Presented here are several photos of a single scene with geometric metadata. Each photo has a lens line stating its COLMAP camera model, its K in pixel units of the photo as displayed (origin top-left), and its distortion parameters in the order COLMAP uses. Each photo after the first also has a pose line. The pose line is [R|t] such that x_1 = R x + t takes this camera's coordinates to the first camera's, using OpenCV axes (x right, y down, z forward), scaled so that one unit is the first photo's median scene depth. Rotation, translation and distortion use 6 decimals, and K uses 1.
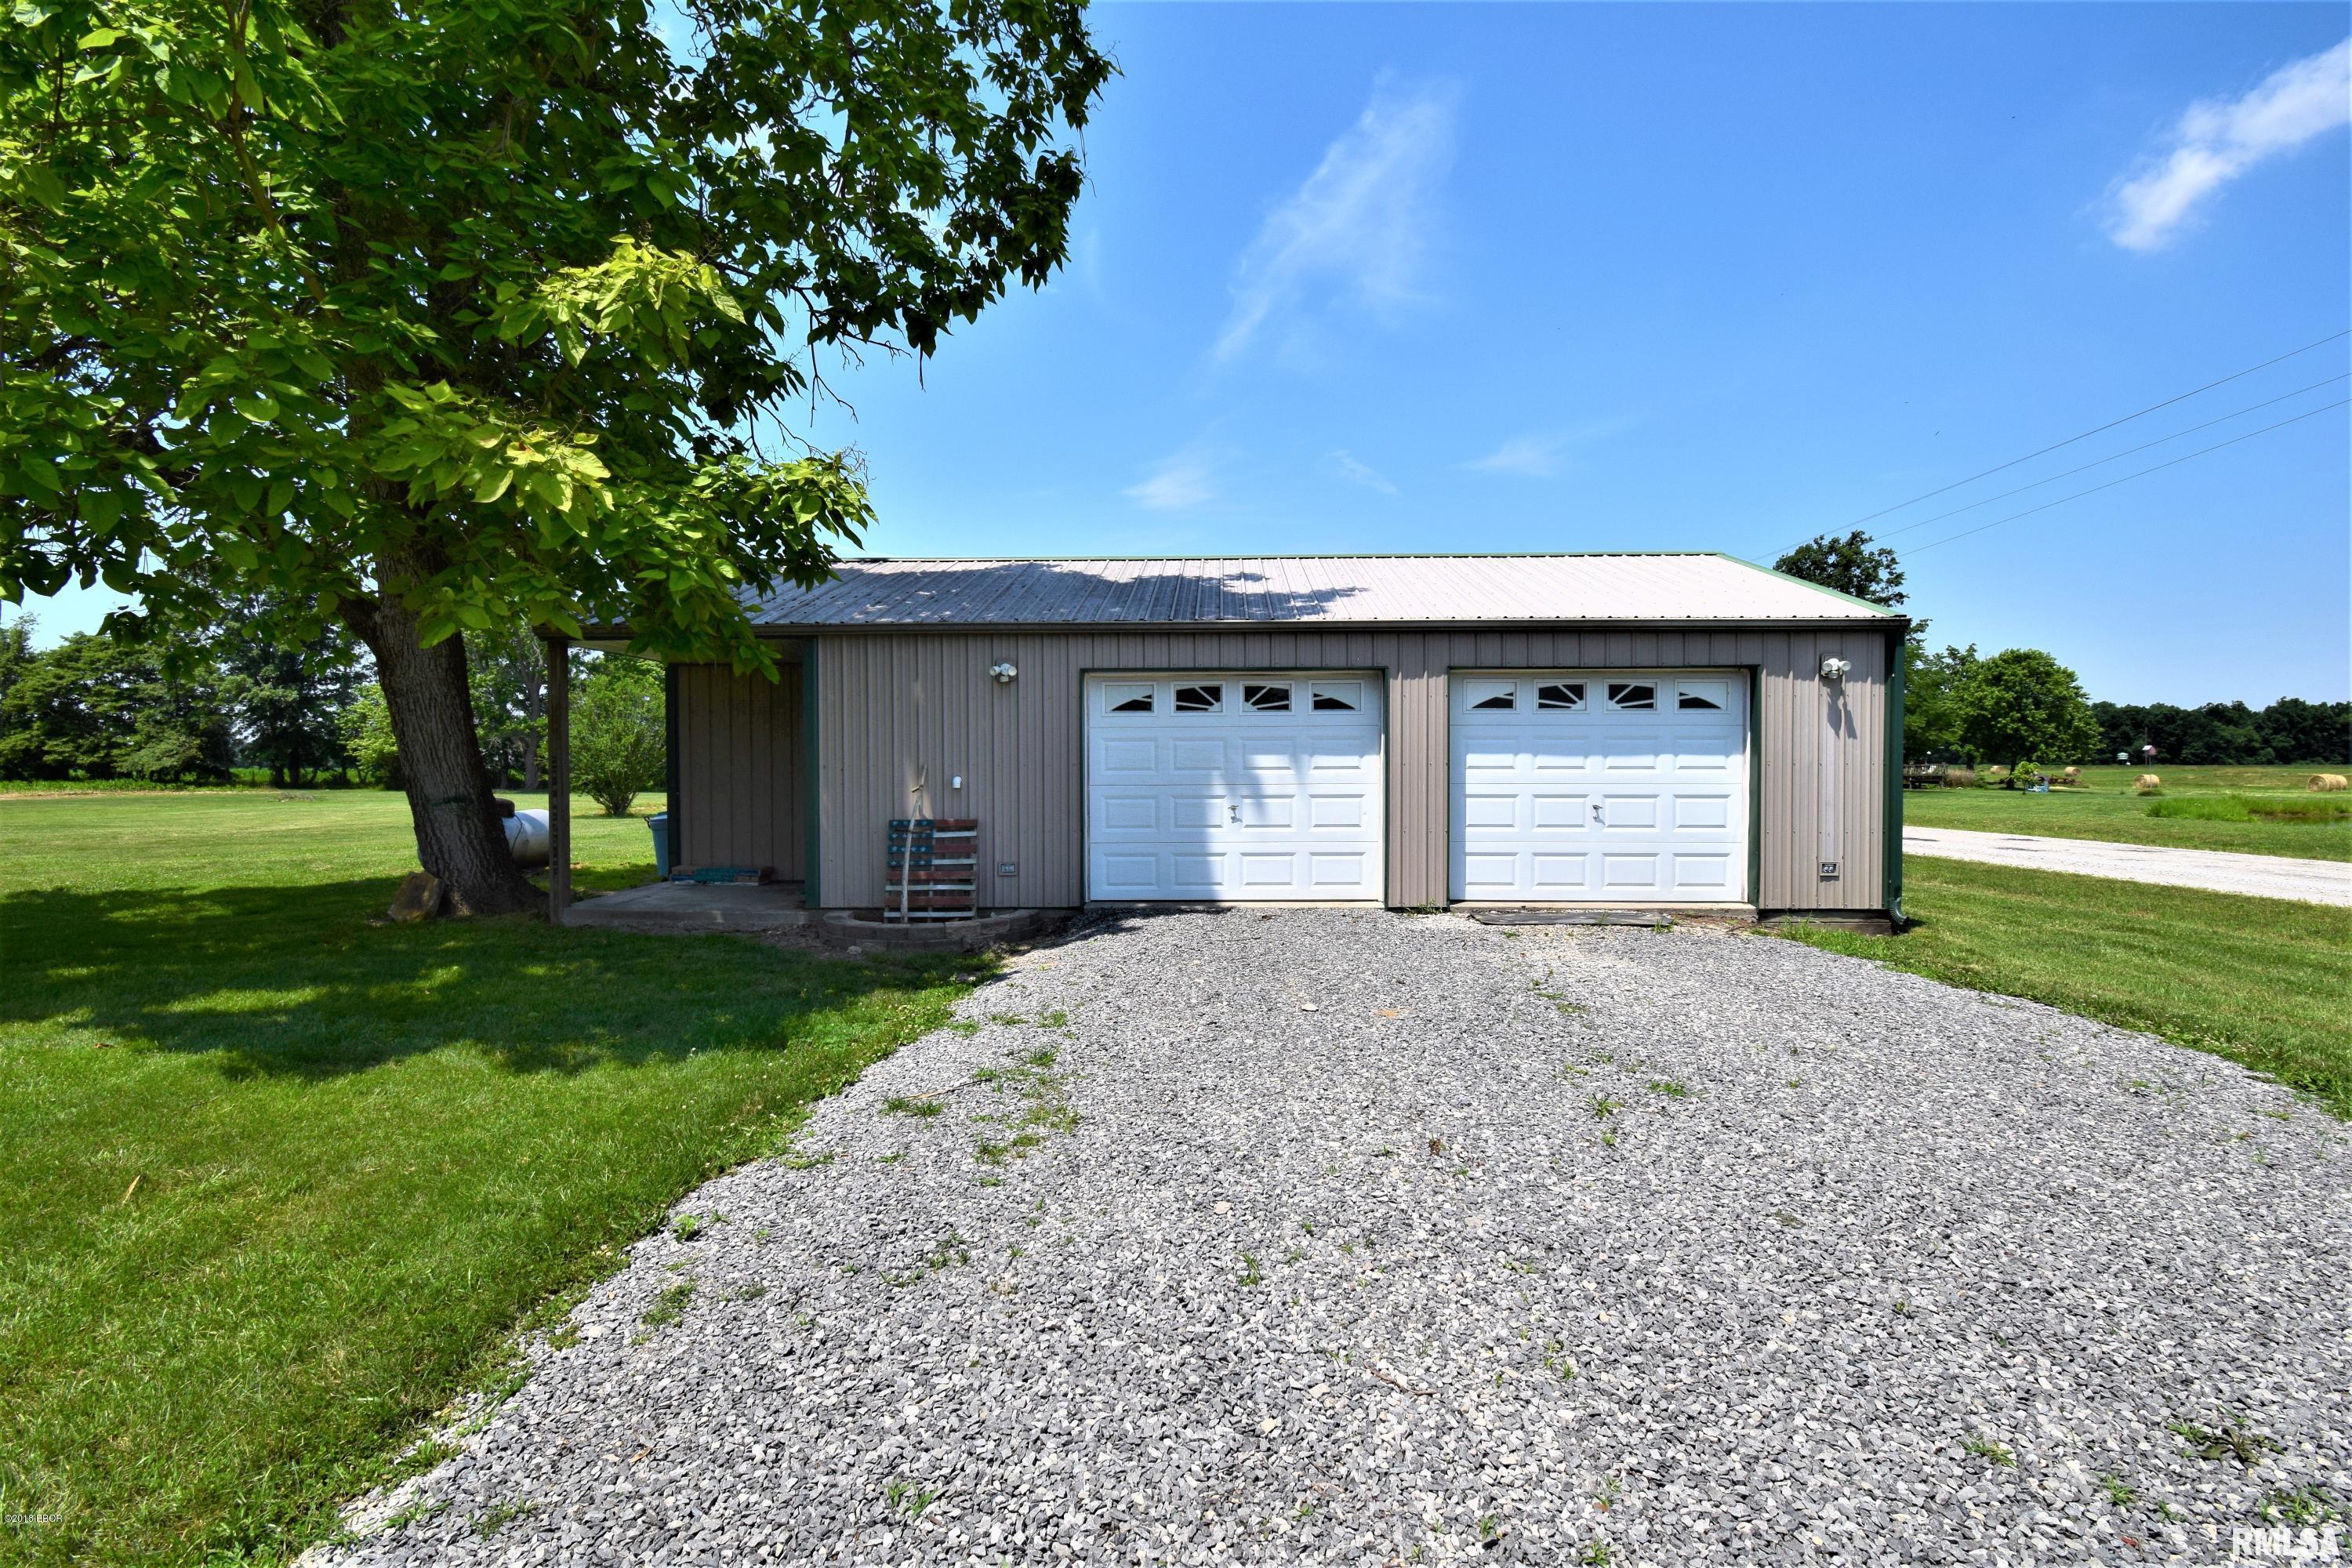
lens RADIAL K [[1118.0, 0, 1188.2], [0, 1118.0, 783.4], [0, 0, 1]] dist [0.023645, -0.028043]
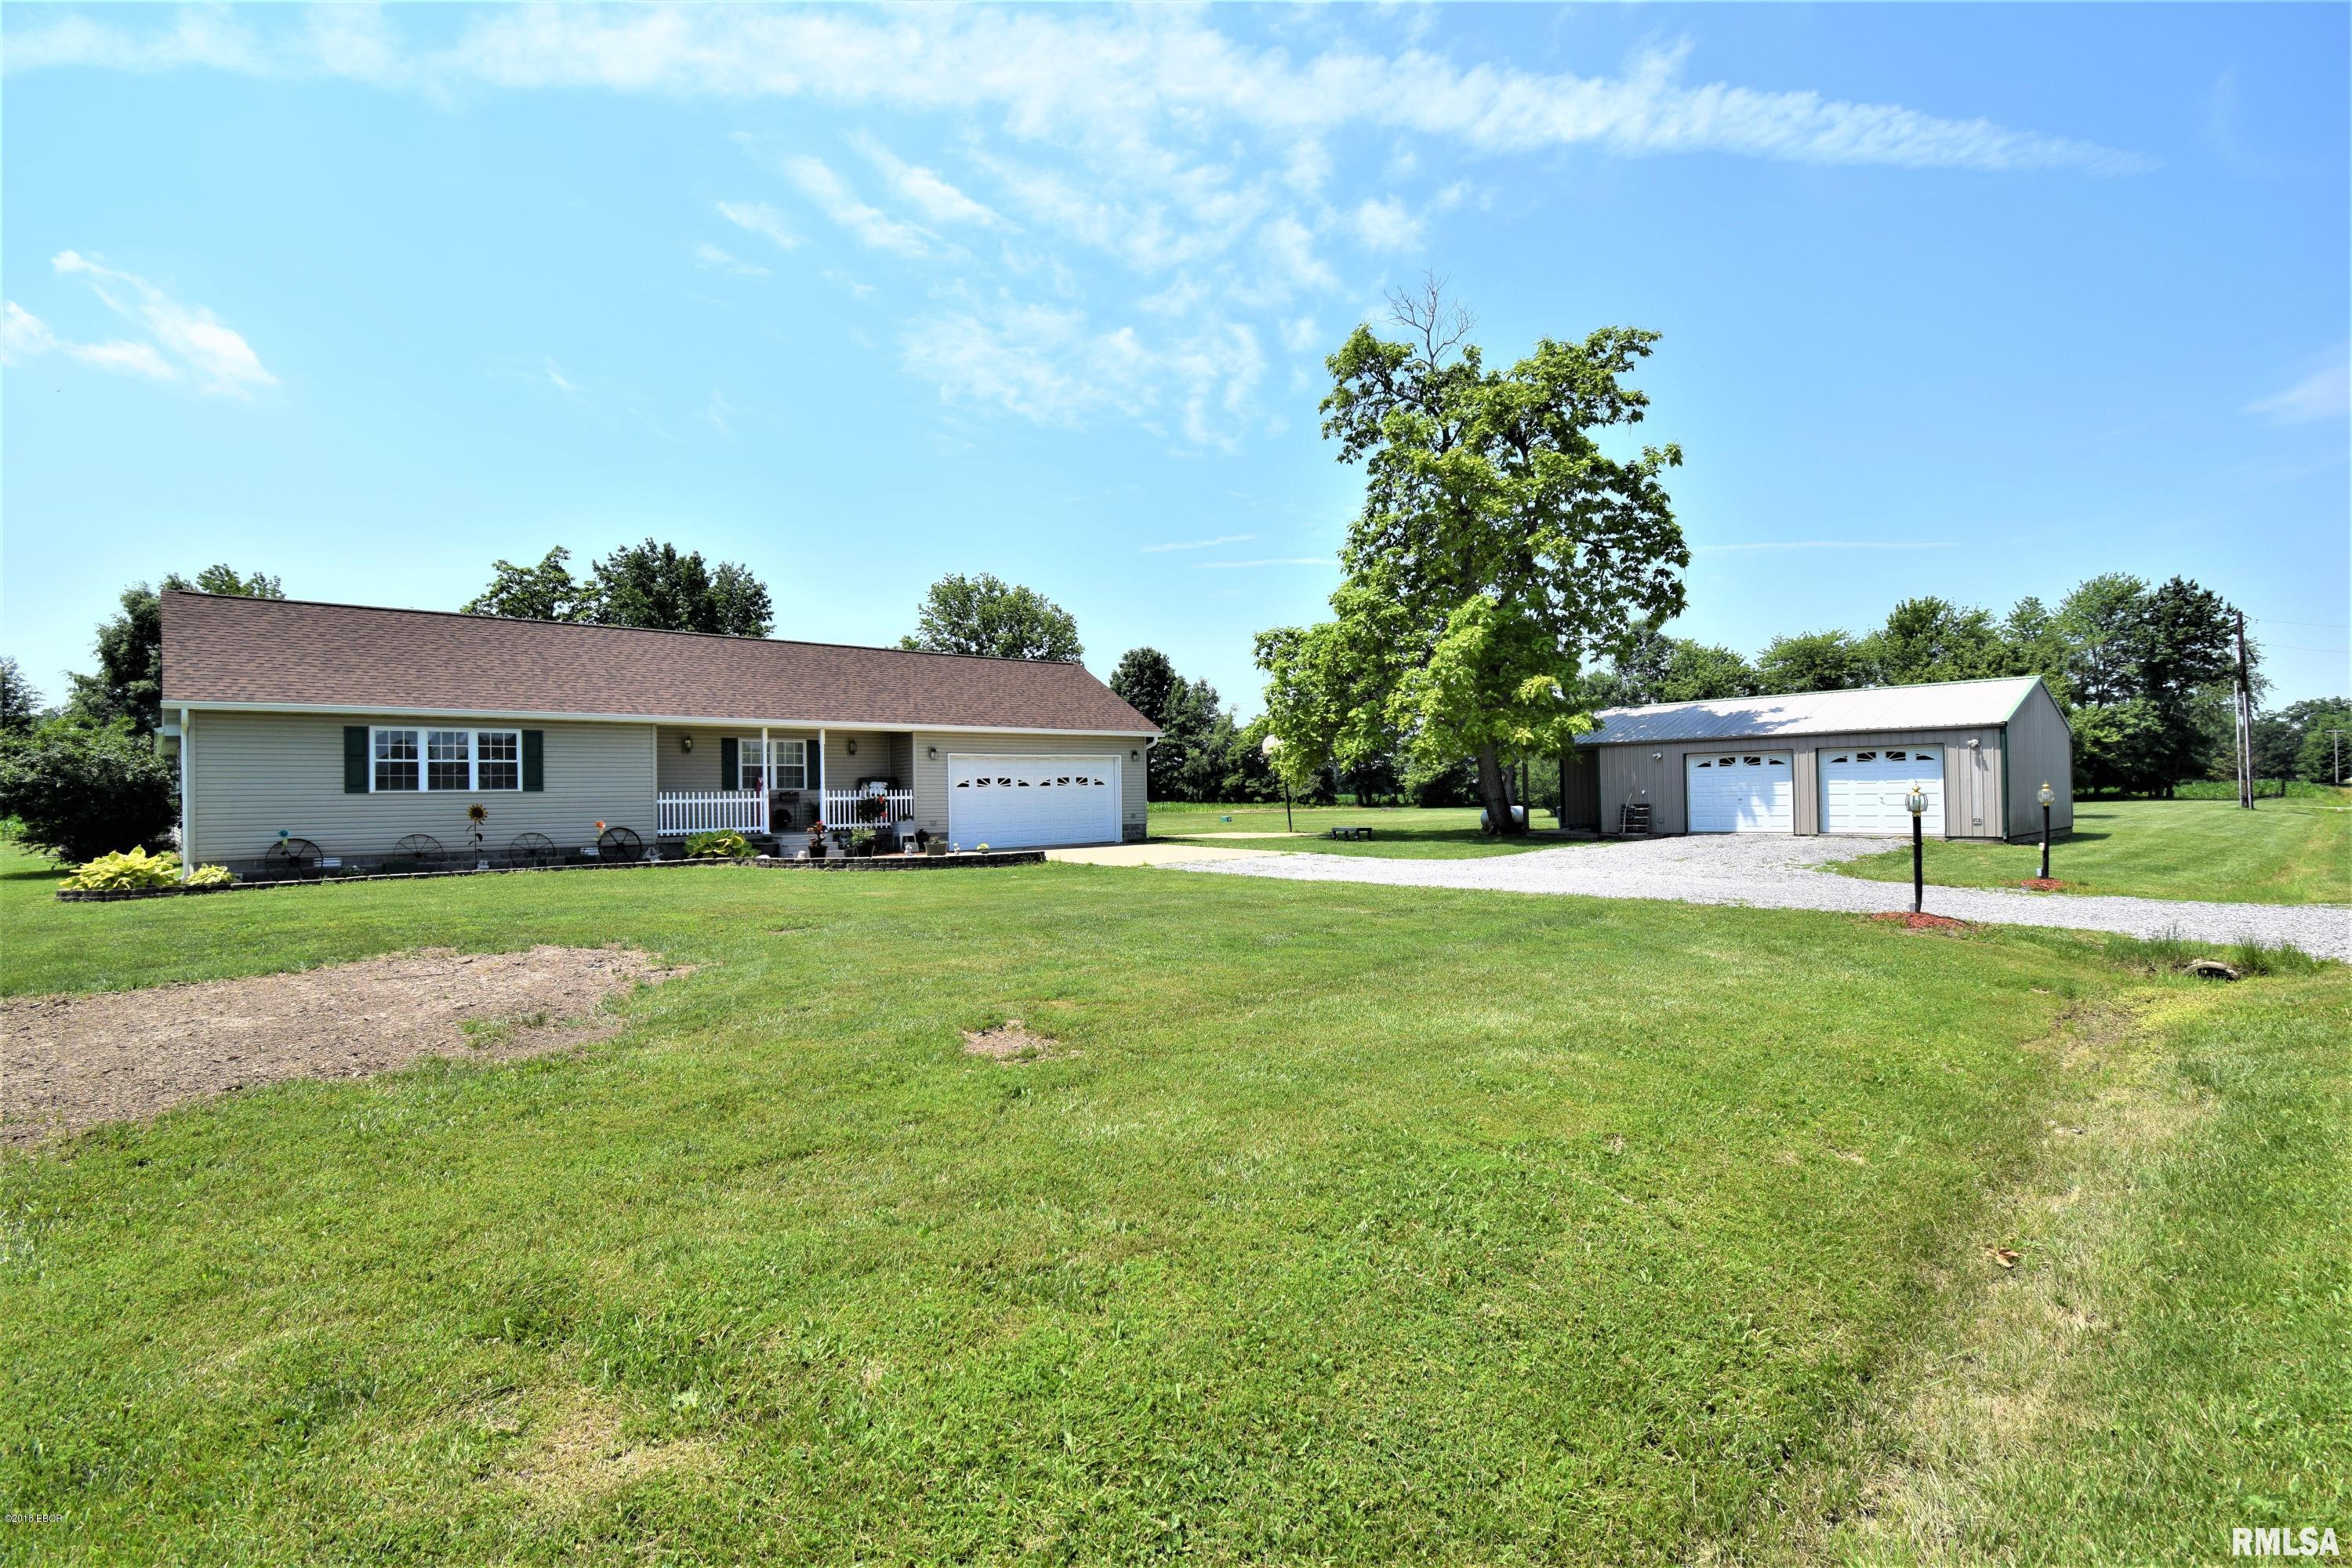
lens RADIAL K [[1128.5, 0, 1181.0], [0, 1128.5, 788.4], [0, 0, 1]] dist [0.019533, -0.028794]
pose [[0.694372, -0.015126, -0.719458, 1.132776], [0.003150, 0.999833, -0.017981, 0.040900], [0.719610, 0.010220, 0.694304, -2.046531]]
